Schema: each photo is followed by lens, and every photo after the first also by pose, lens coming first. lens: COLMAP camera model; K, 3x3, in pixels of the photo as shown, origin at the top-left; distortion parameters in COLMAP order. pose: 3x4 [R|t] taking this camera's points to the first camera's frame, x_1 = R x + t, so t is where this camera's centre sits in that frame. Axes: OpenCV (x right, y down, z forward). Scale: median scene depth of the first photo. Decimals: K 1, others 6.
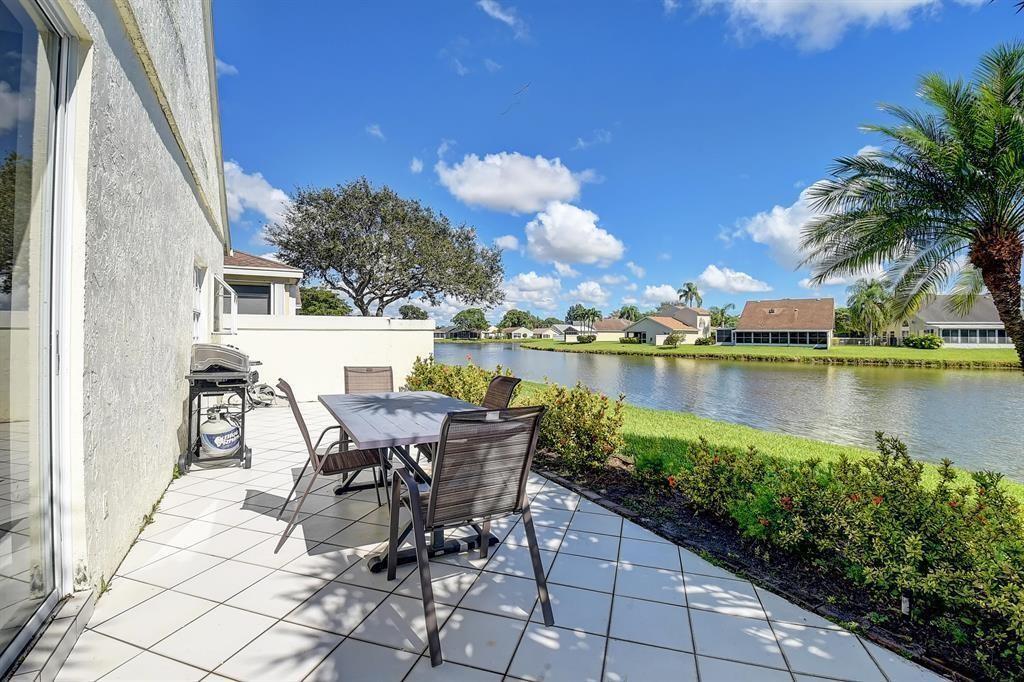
lens RADIAL K [[450.9, 0, 507.1], [0, 450.9, 330.8], [0, 0, 1]] dist [0.012471, -0.025170]
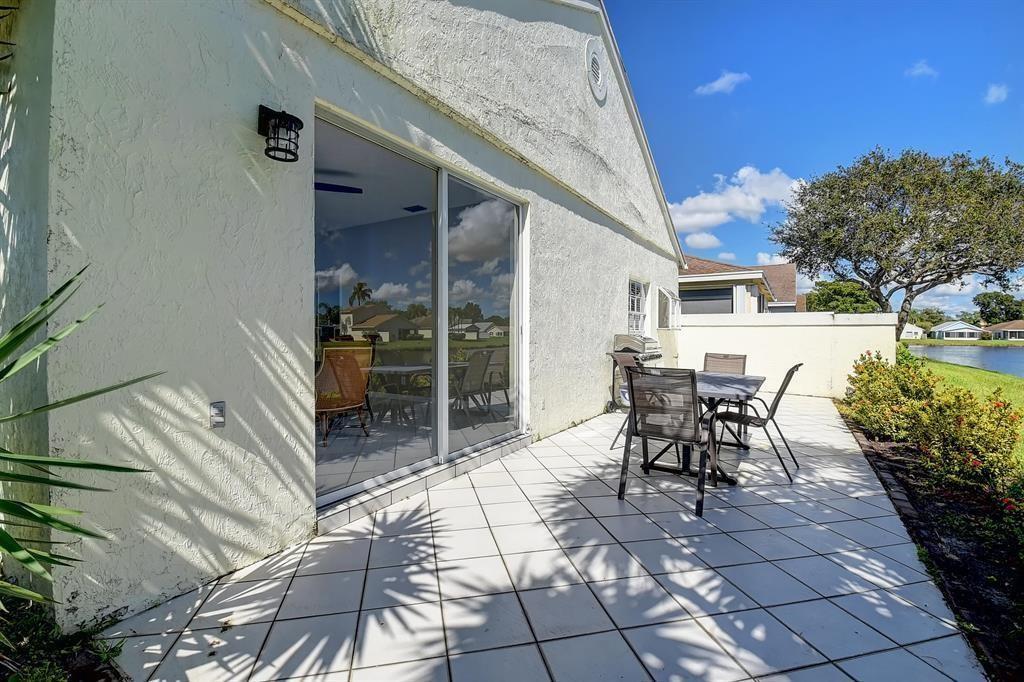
lens RADIAL K [[450.9, 0, 507.1], [0, 450.9, 330.8], [0, 0, 1]] dist [0.012471, -0.025170]
pose [[0.493436, -0.003566, -0.869775, 0.468571], [0.005903, 0.999982, -0.000750, 0.013536], [0.869762, -0.004764, 0.493448, -0.128032]]
